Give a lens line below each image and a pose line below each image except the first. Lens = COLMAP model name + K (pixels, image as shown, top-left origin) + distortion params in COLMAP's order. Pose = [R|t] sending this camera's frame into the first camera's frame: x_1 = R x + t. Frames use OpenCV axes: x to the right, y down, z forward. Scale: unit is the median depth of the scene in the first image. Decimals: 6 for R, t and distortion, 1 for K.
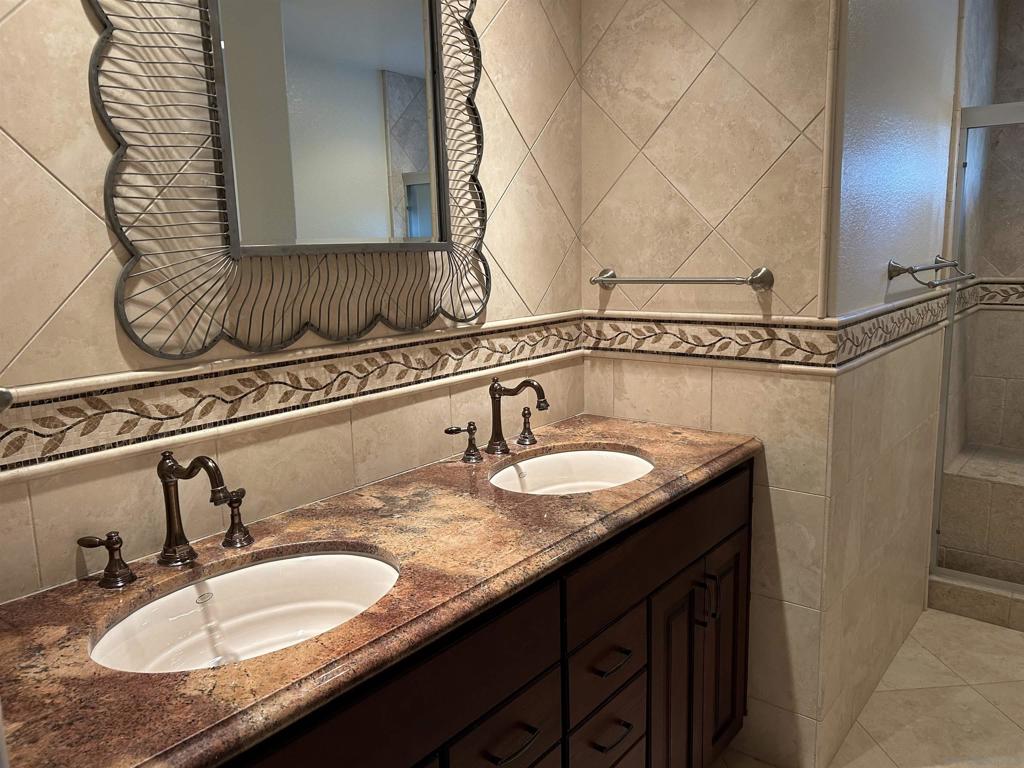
lens RADIAL K [[769.7, 0, 515.9], [0, 769.7, 388.7], [0, 0, 1]] dist [0.051441, -0.056927]
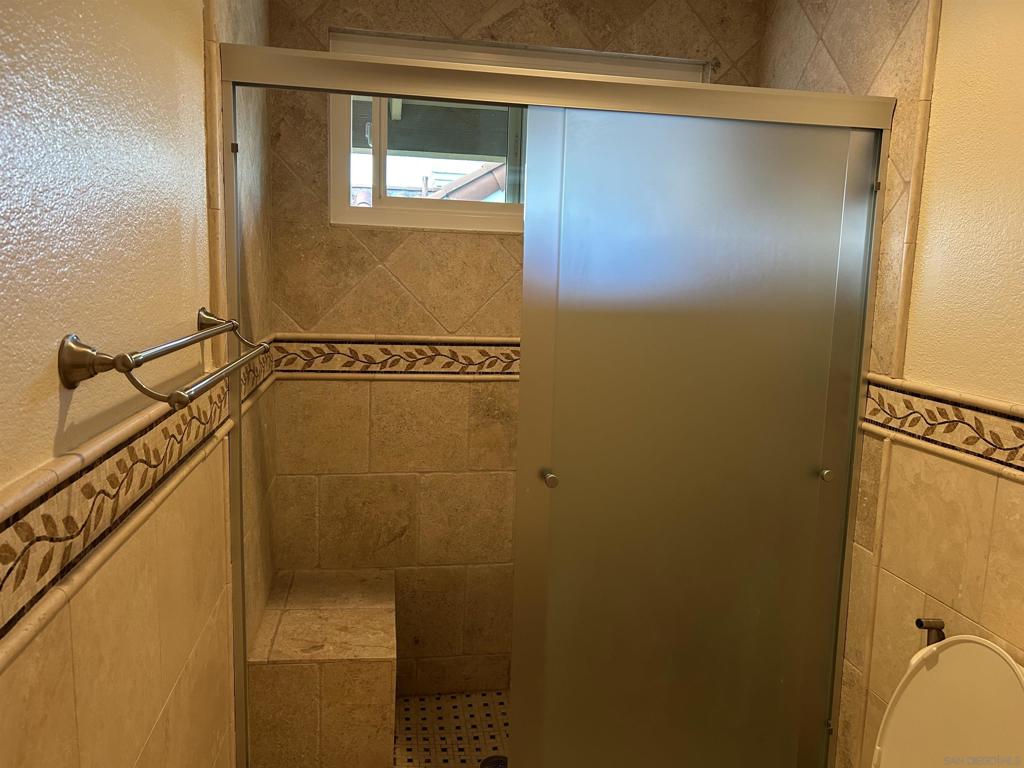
lens RADIAL K [[769.7, 0, 520.1], [0, 769.7, 378.7], [0, 0, 1]] dist [0.051441, -0.056927]
pose [[0.657323, -0.056230, 0.751508, 0.251996], [0.086387, 0.996261, -0.001017, -0.091797], [-0.748641, 0.065590, 0.659723, 0.435535]]
